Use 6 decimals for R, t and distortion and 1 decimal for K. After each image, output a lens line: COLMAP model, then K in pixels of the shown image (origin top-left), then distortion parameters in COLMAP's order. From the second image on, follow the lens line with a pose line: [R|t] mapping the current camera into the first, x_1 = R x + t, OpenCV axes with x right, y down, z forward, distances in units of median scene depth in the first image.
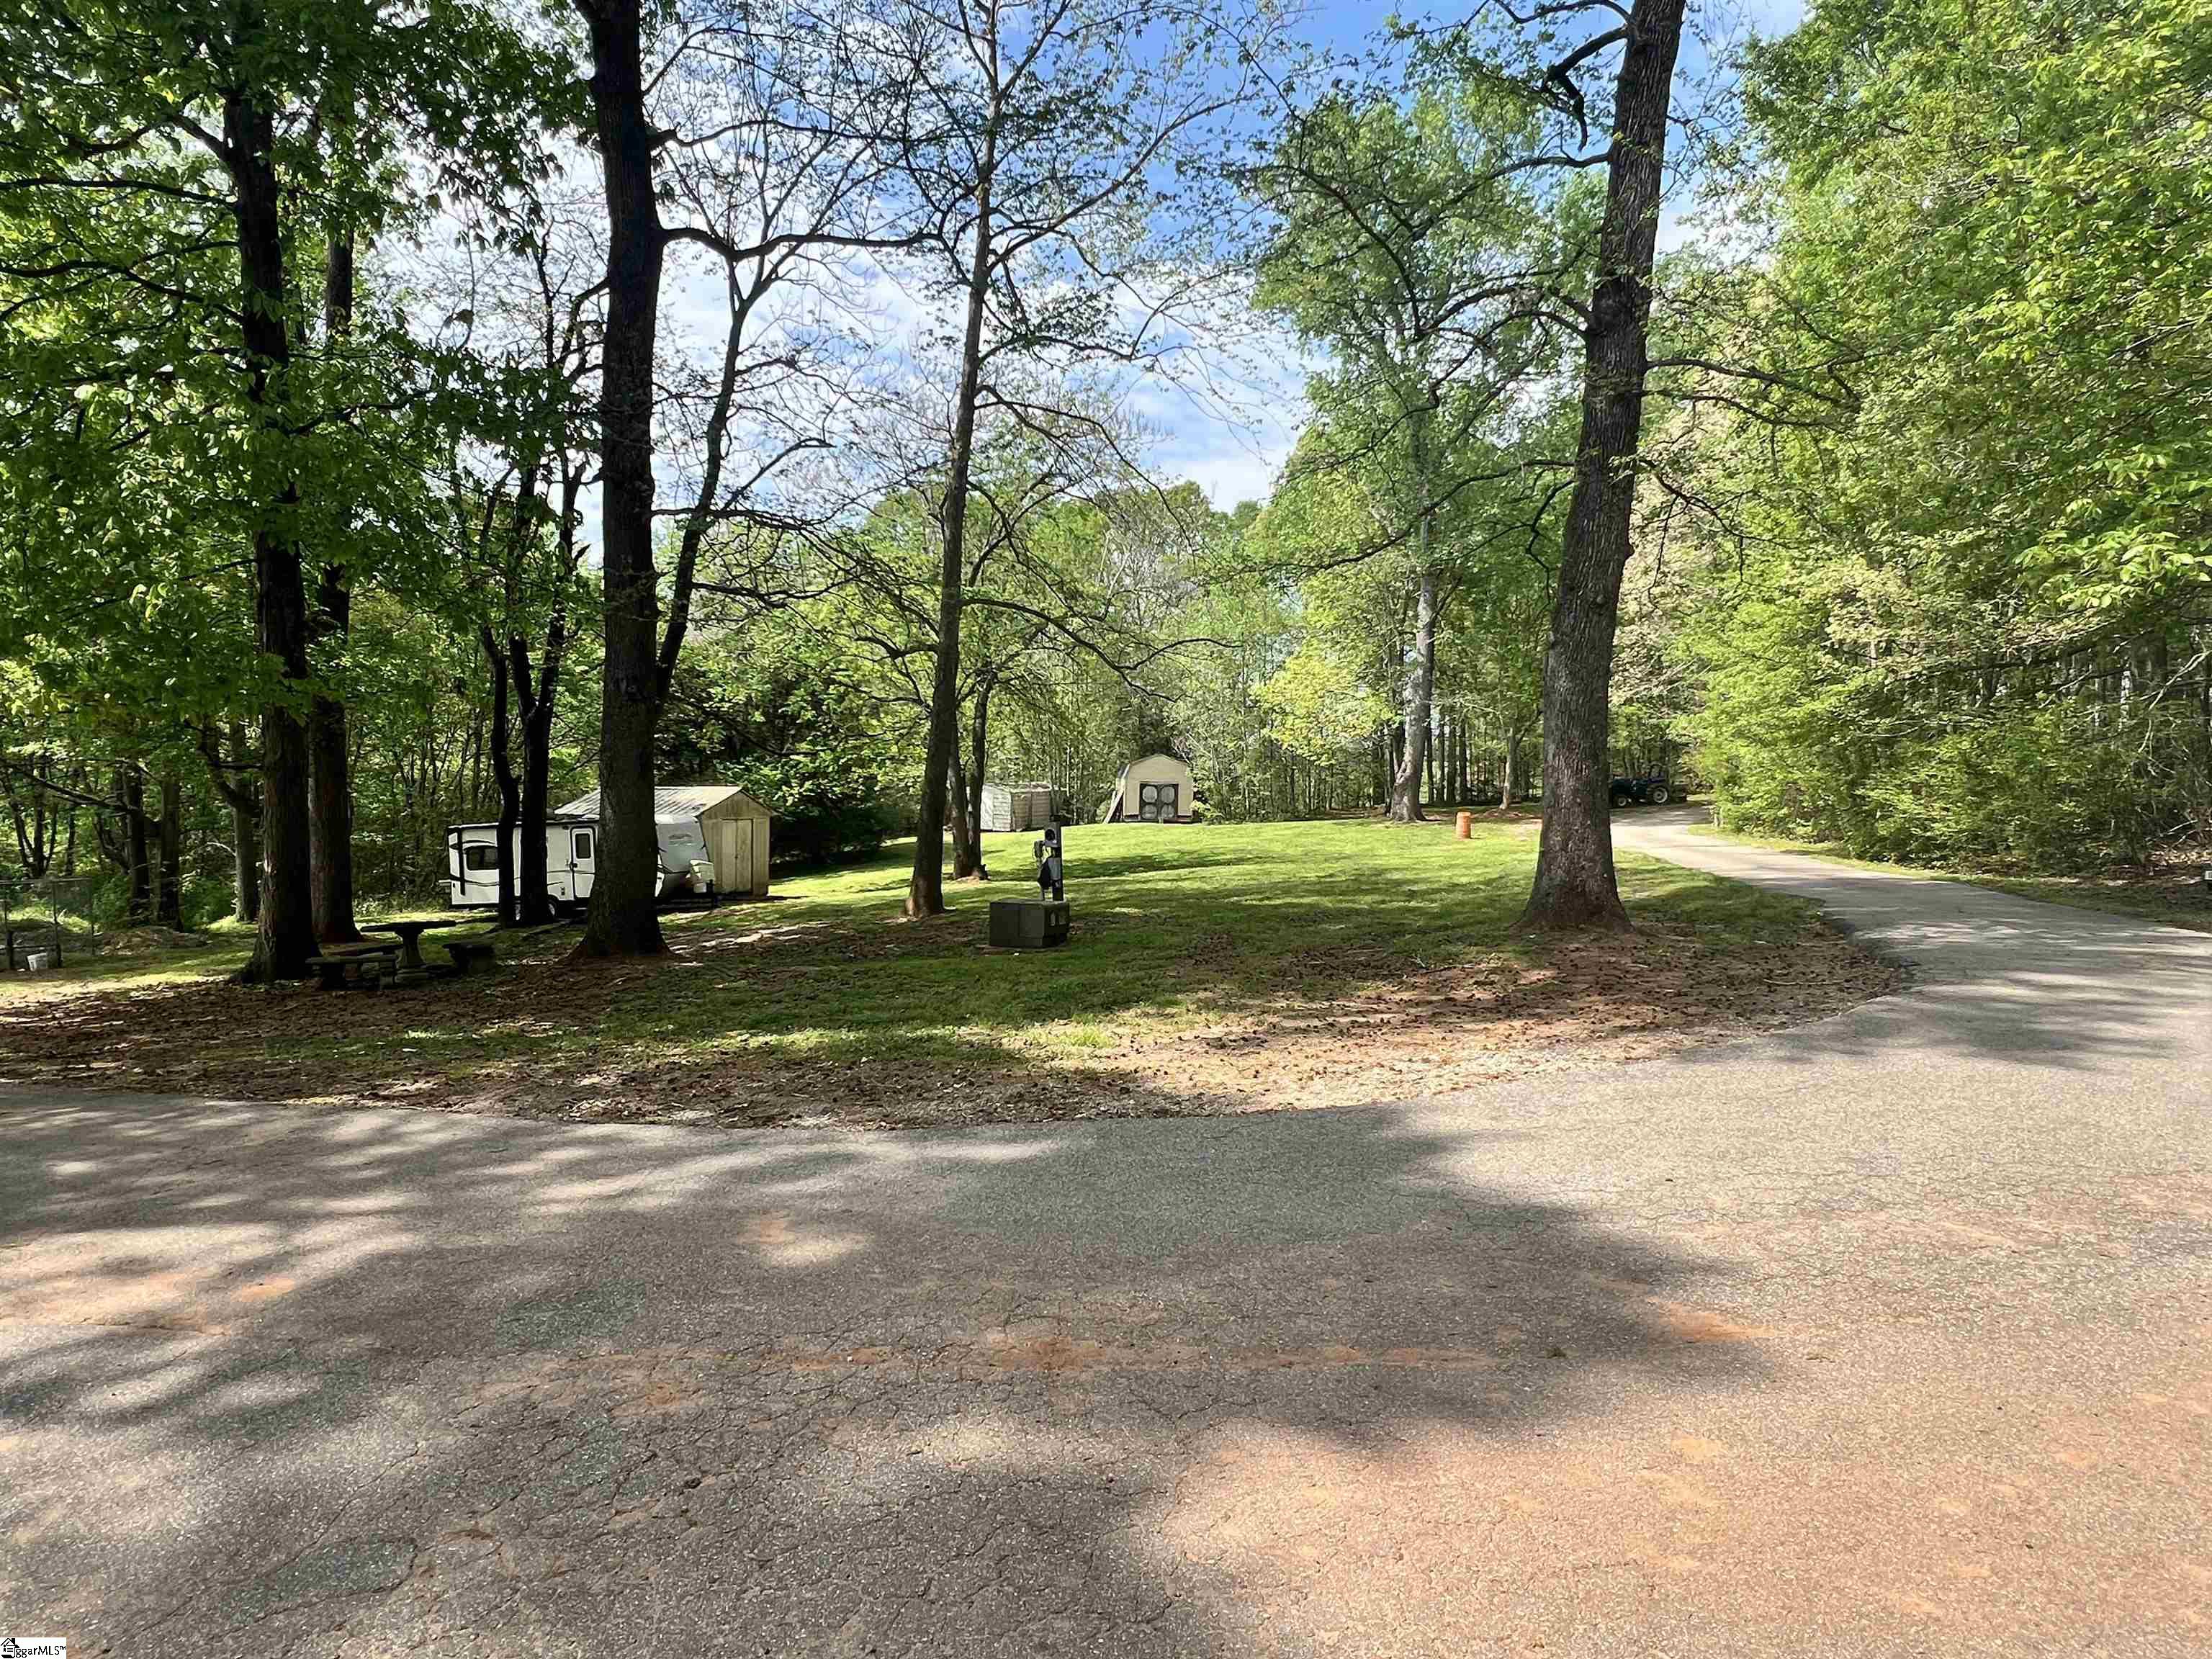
lens RADIAL K [[1195.9, 0, 1106.0], [0, 1195.9, 829.5], [0, 0, 1]] dist [0.001753, 0.000591]
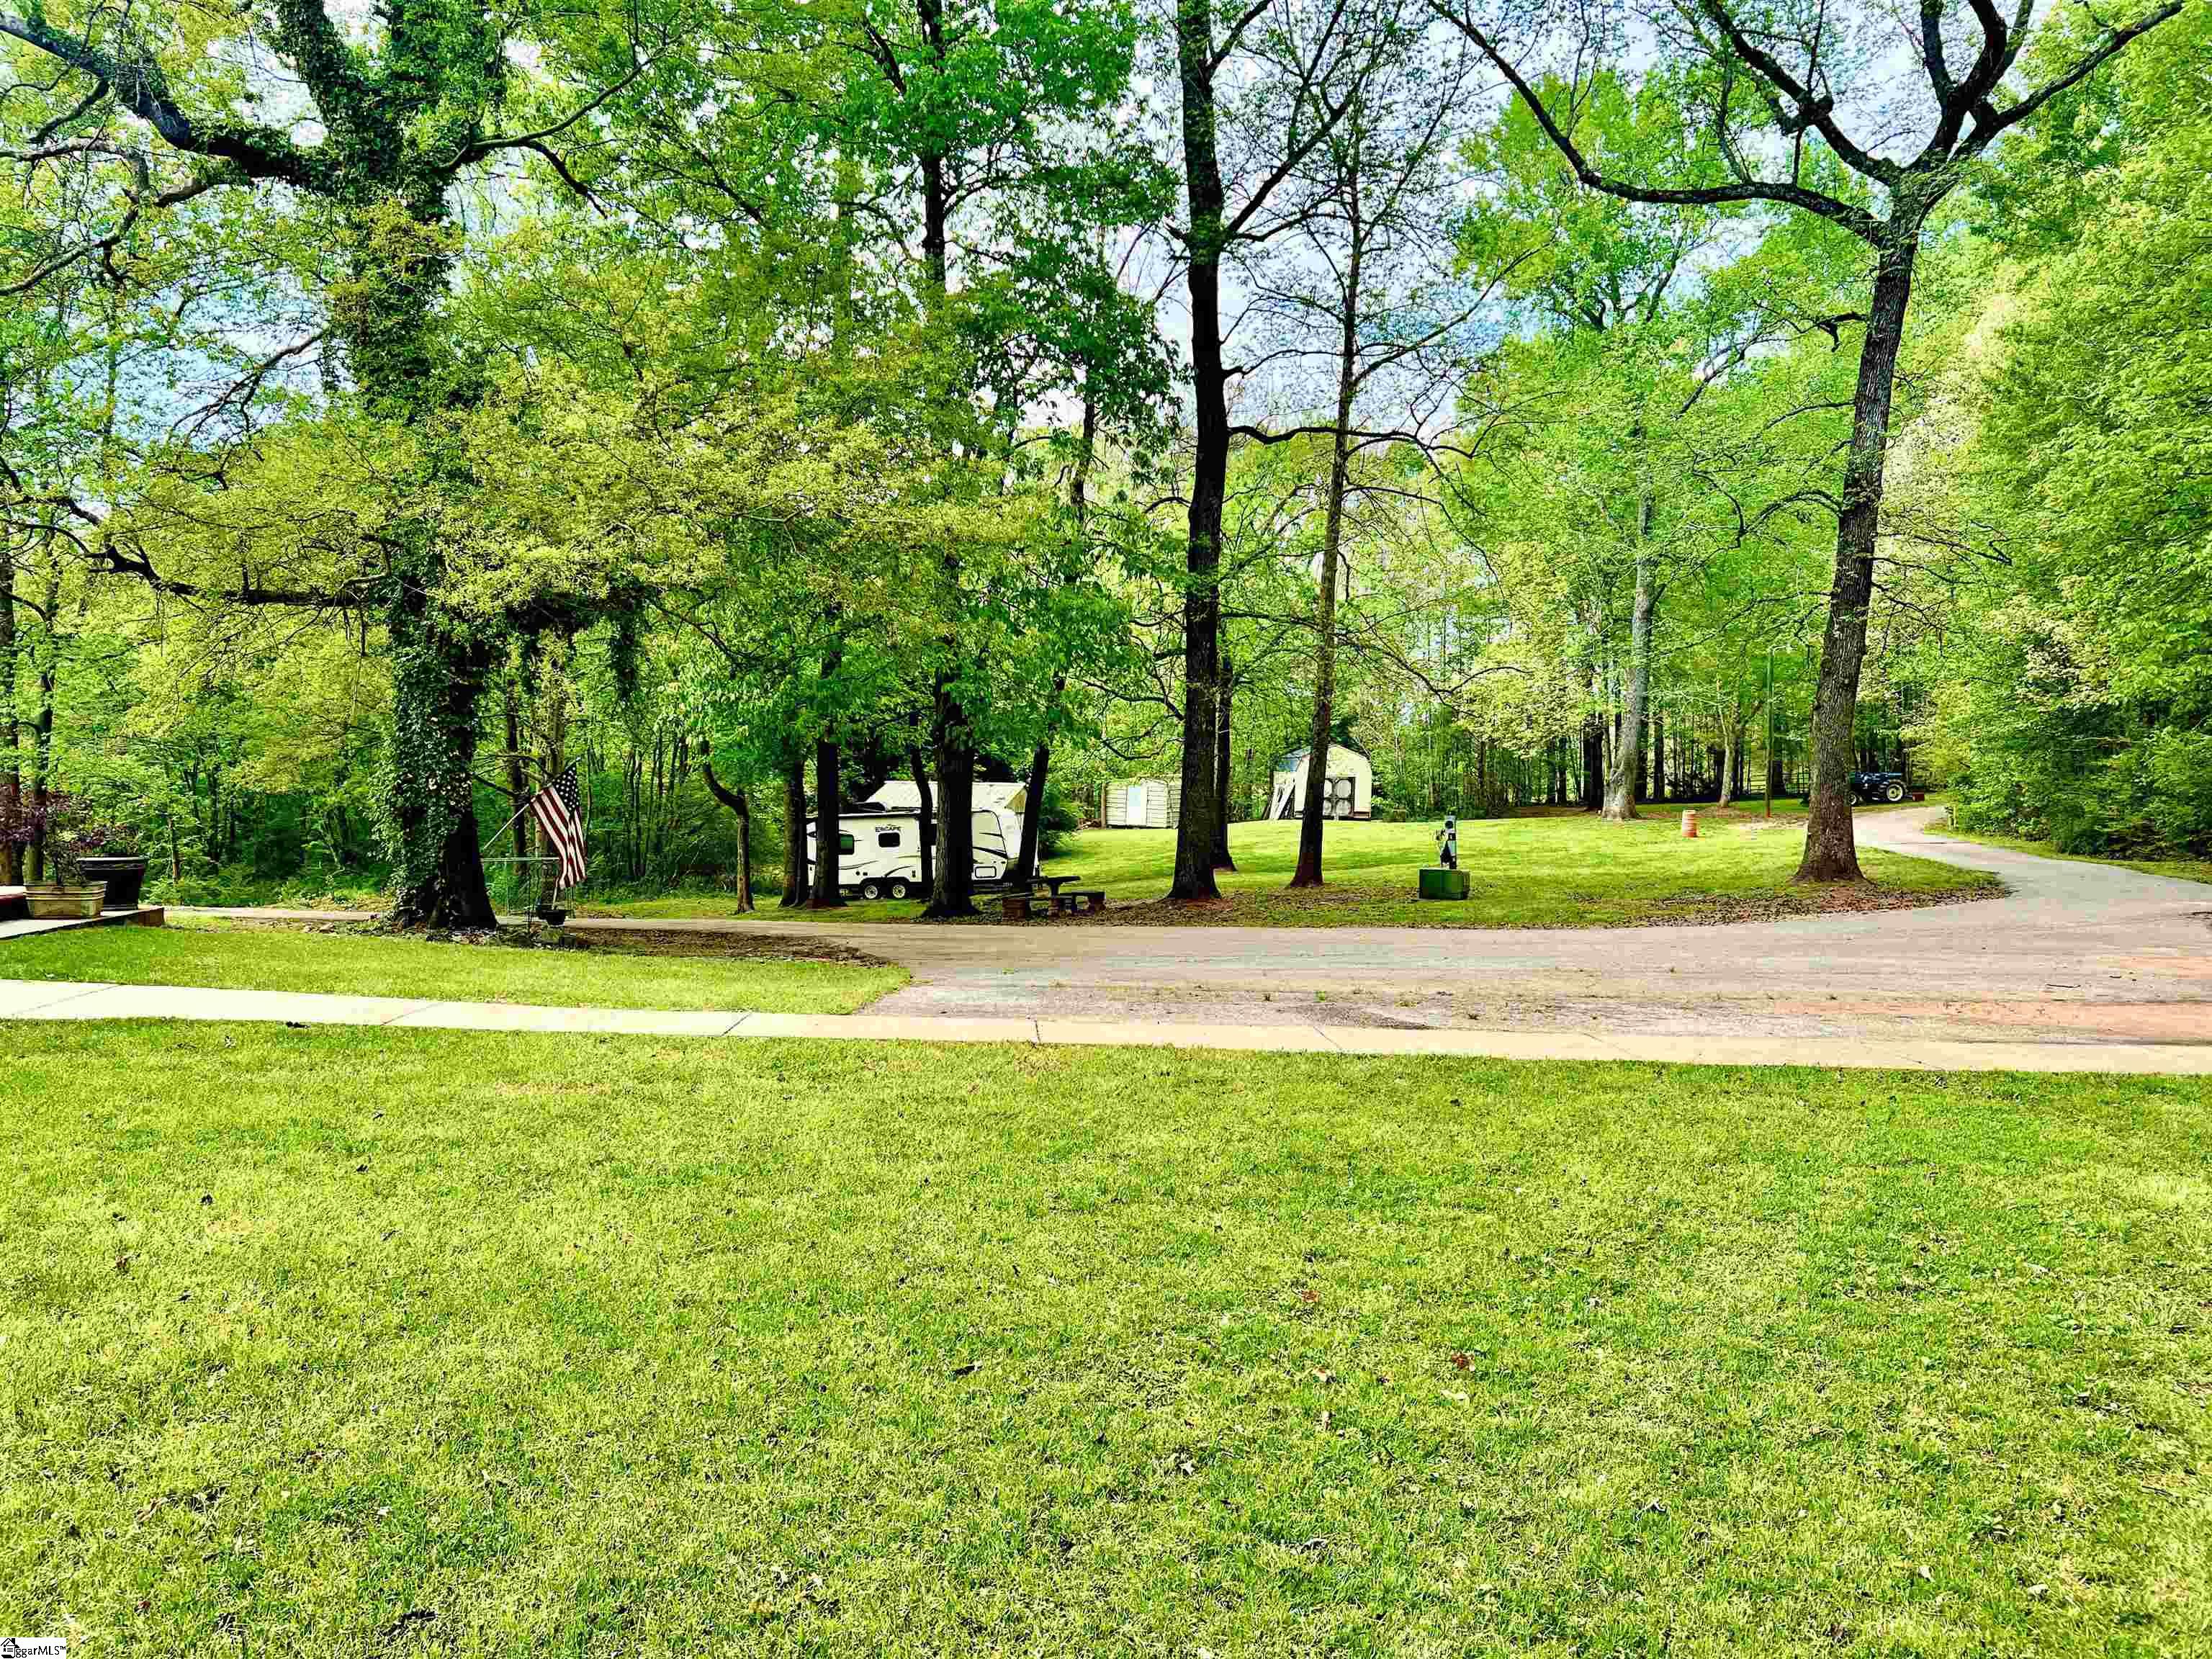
lens RADIAL K [[1639.3, 0, 1114.5], [0, 1639.3, 812.6], [0, 0, 1]] dist [0.090528, -0.111338]
pose [[0.999961, 0.005976, -0.006570, -0.223678], [-0.006044, 0.999927, -0.010452, 0.006210], [0.006507, 0.010491, 0.999924, -0.497918]]
